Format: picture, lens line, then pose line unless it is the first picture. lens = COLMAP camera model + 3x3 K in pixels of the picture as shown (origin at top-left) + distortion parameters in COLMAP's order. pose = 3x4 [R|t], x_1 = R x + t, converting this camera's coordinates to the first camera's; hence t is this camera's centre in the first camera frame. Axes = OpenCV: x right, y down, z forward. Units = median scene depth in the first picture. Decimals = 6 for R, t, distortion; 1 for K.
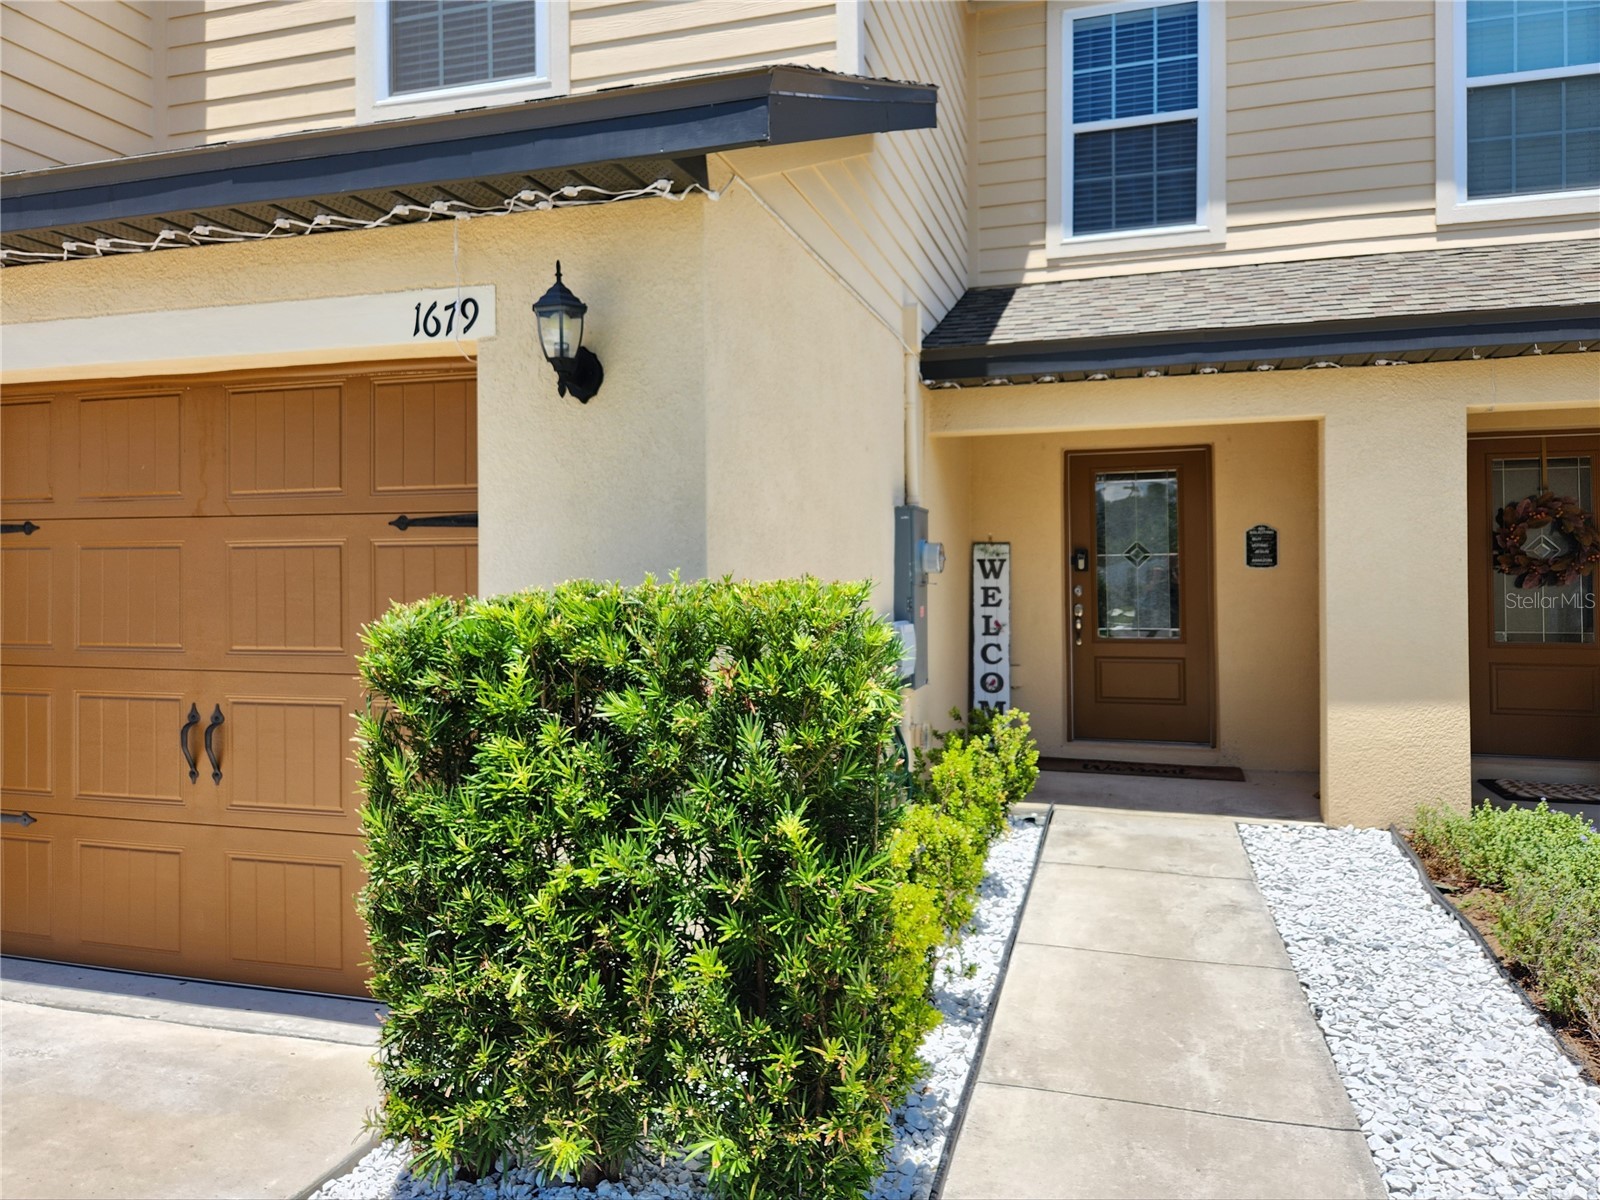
lens RADIAL K [[1106.9, 0, 802.1], [0, 1106.9, 550.3], [0, 0, 1]] dist [0.008160, 0.001311]
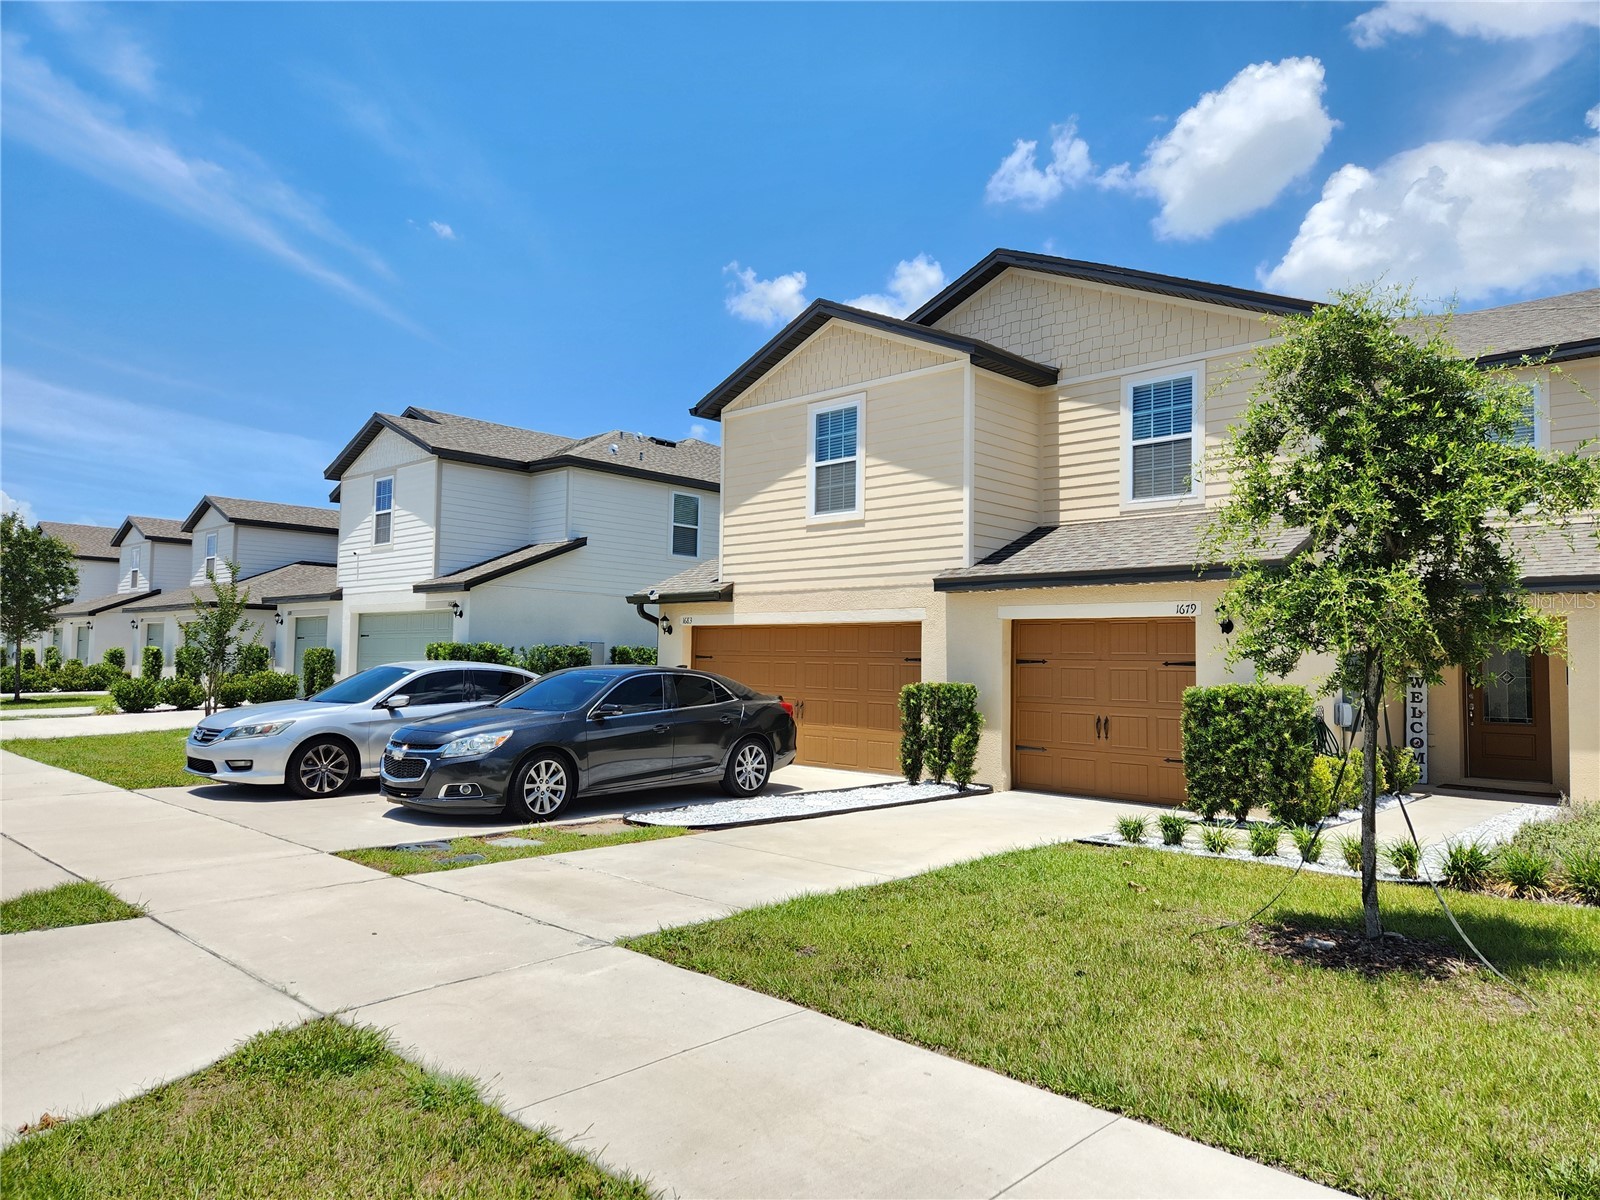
lens RADIAL K [[1063.0, 0, 801.3], [0, 1063.0, 564.9], [0, 0, 1]] dist [-0.026269, -0.000642]
pose [[0.890585, -0.015920, -0.454538, 0.117801], [-0.020405, 0.996982, -0.074900, -0.057566], [0.454359, 0.075980, 0.887573, -2.292110]]
